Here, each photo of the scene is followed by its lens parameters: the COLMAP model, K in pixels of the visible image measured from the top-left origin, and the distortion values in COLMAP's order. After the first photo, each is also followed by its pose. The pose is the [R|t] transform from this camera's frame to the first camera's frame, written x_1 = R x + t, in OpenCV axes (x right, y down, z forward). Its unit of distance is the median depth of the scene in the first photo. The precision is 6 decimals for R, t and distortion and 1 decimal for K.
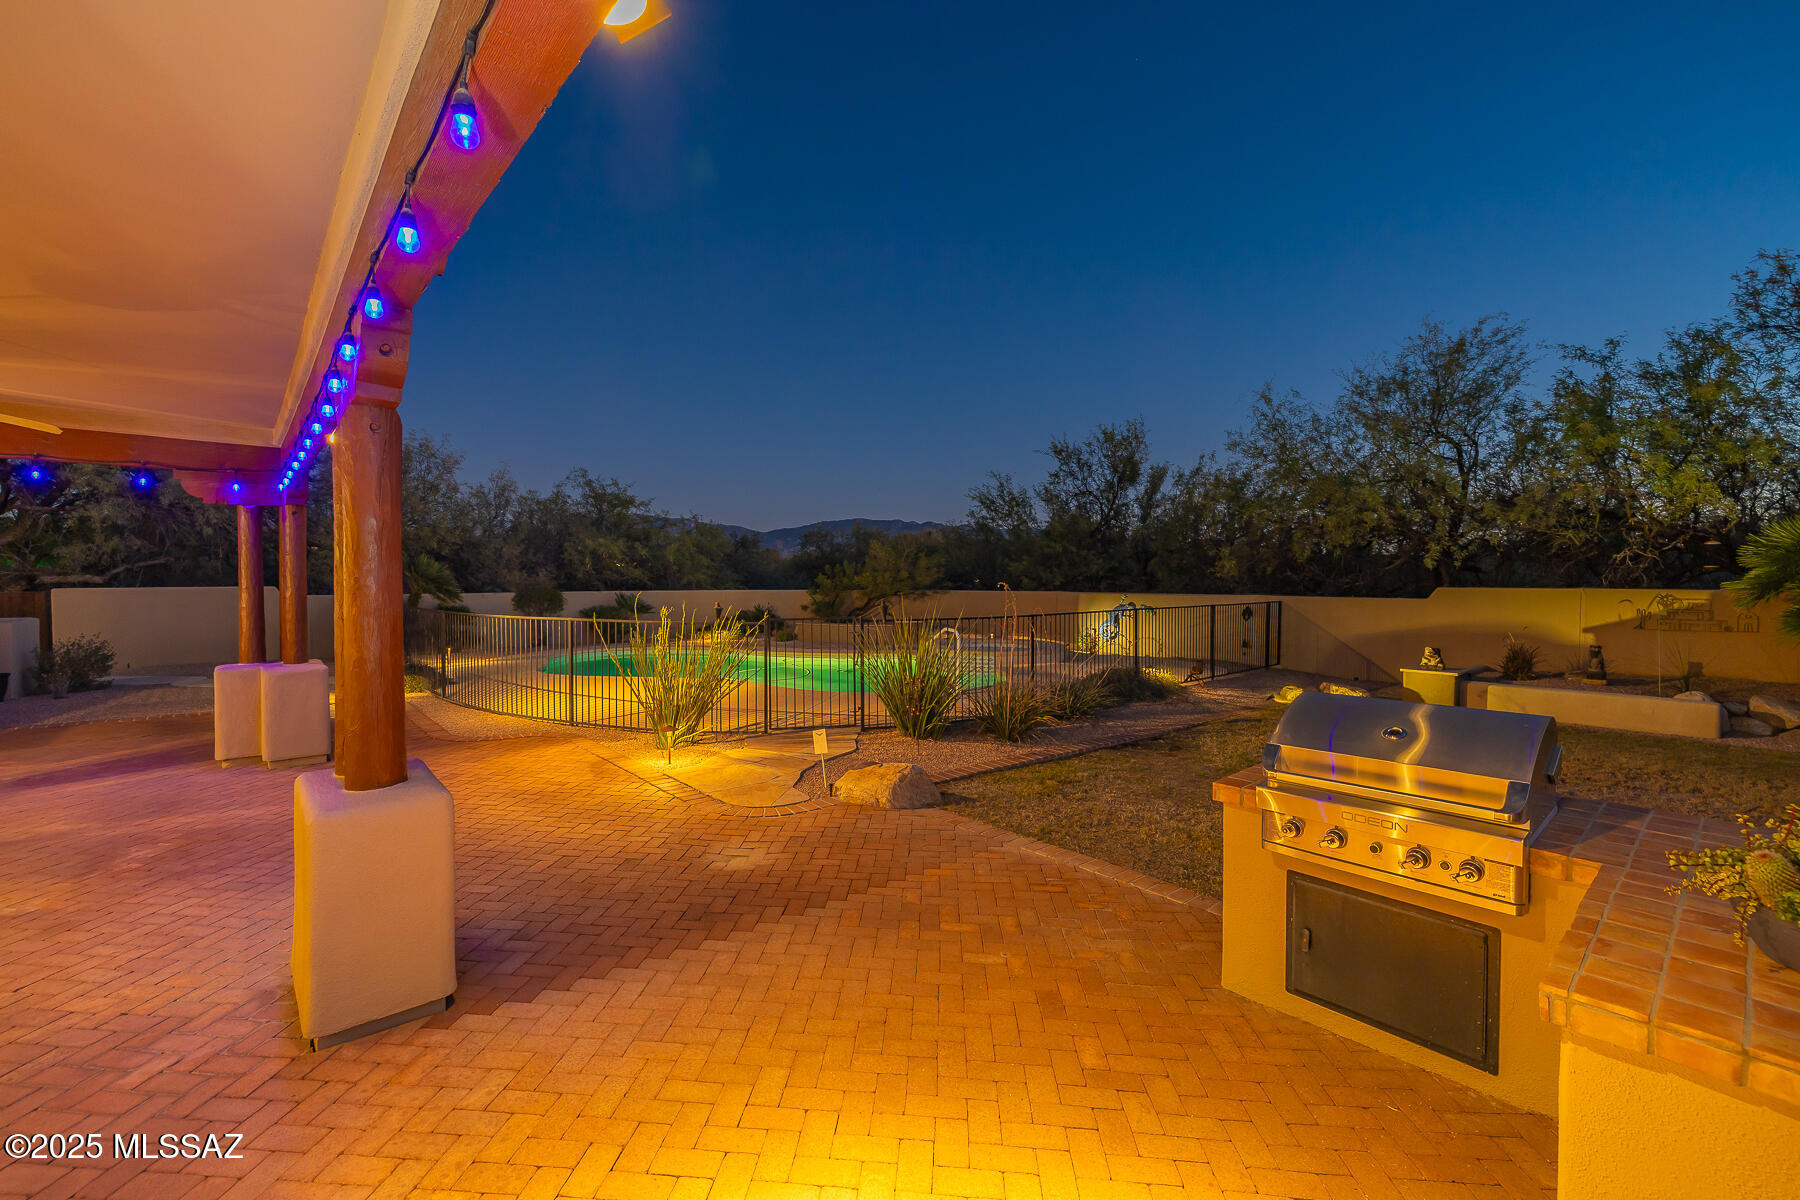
lens RADIAL K [[746.2, 0, 896.2], [0, 746.2, 596.0], [0, 0, 1]] dist [0.002466, 0.000505]
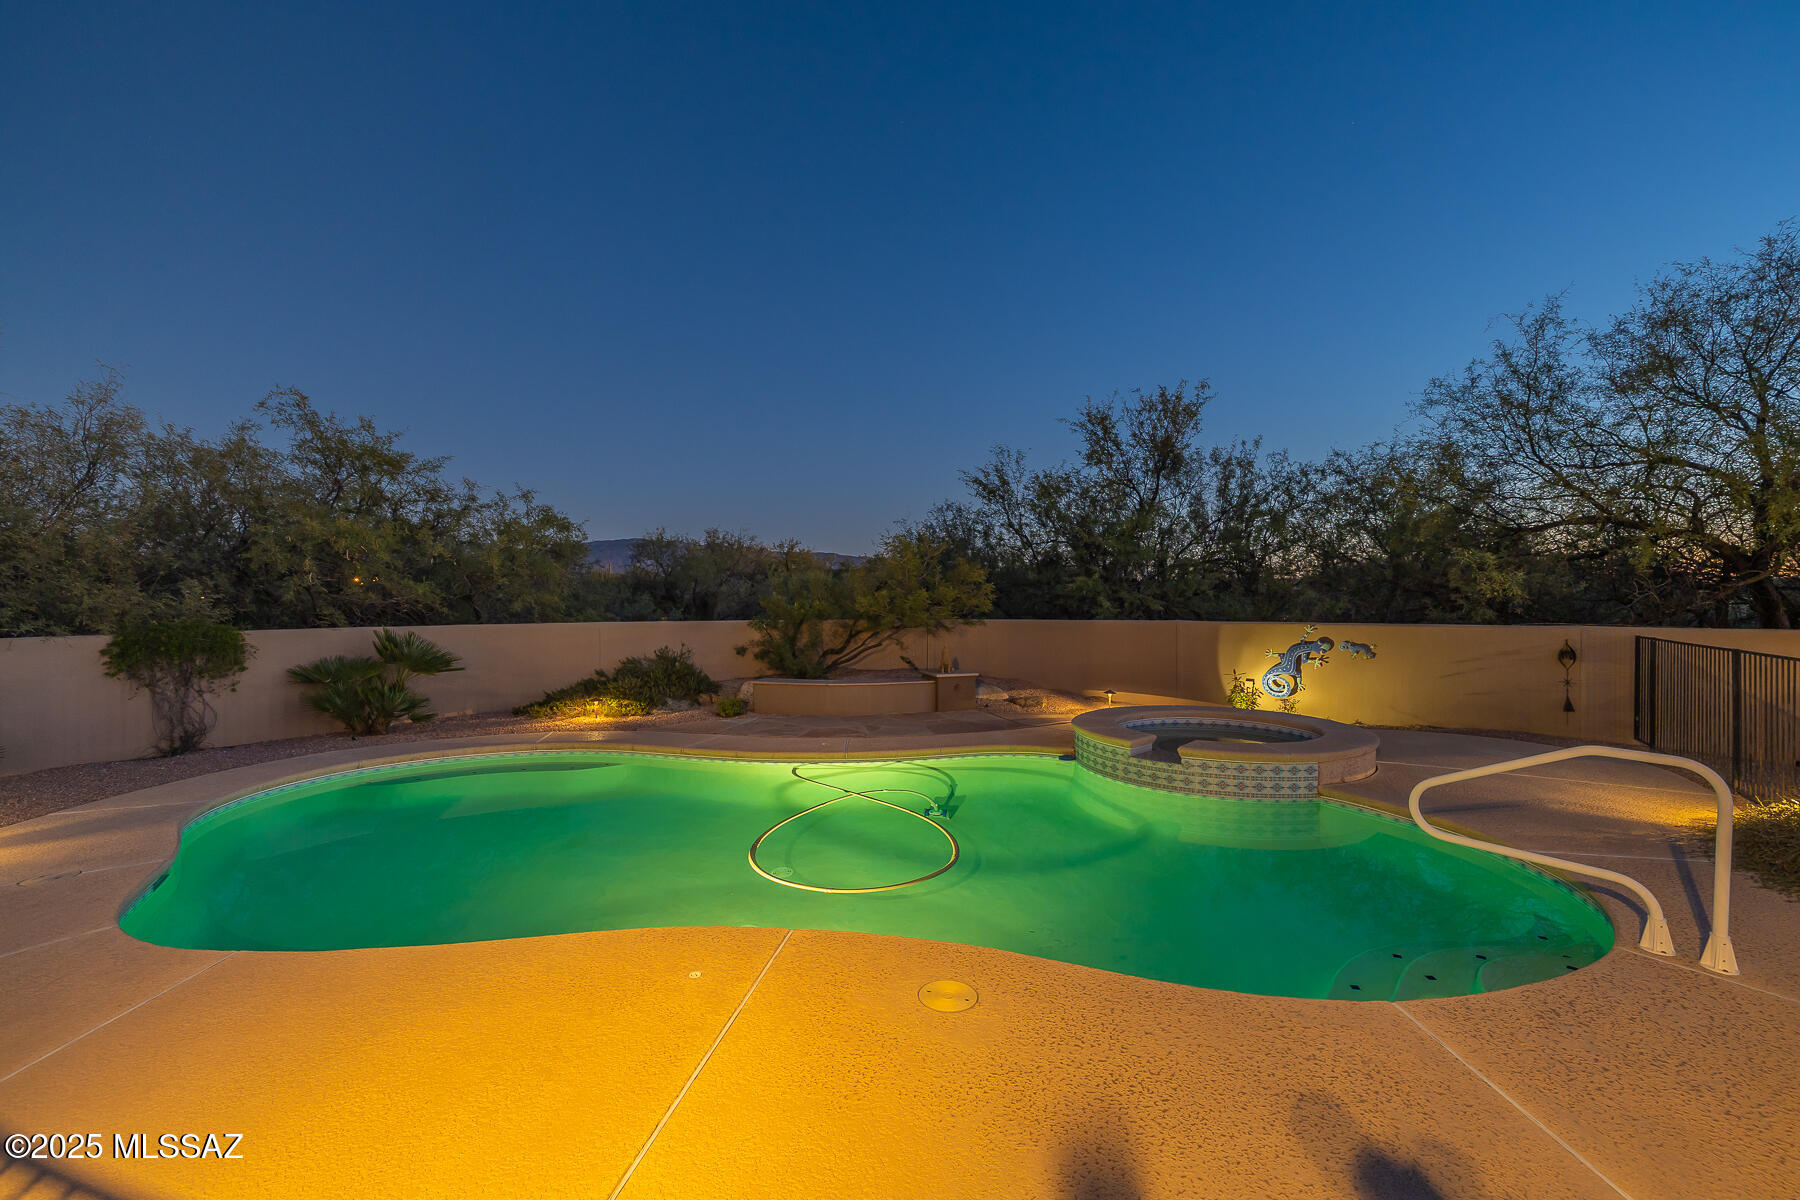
lens RADIAL K [[746.2, 0, 892.3], [0, 746.2, 596.1], [0, 0, 1]] dist [0.002466, 0.000505]
pose [[0.961474, -0.000616, 0.274894, -0.177727], [0.008967, 0.999536, -0.029122, -0.009612], [-0.274749, 0.030465, 0.961033, 0.419792]]
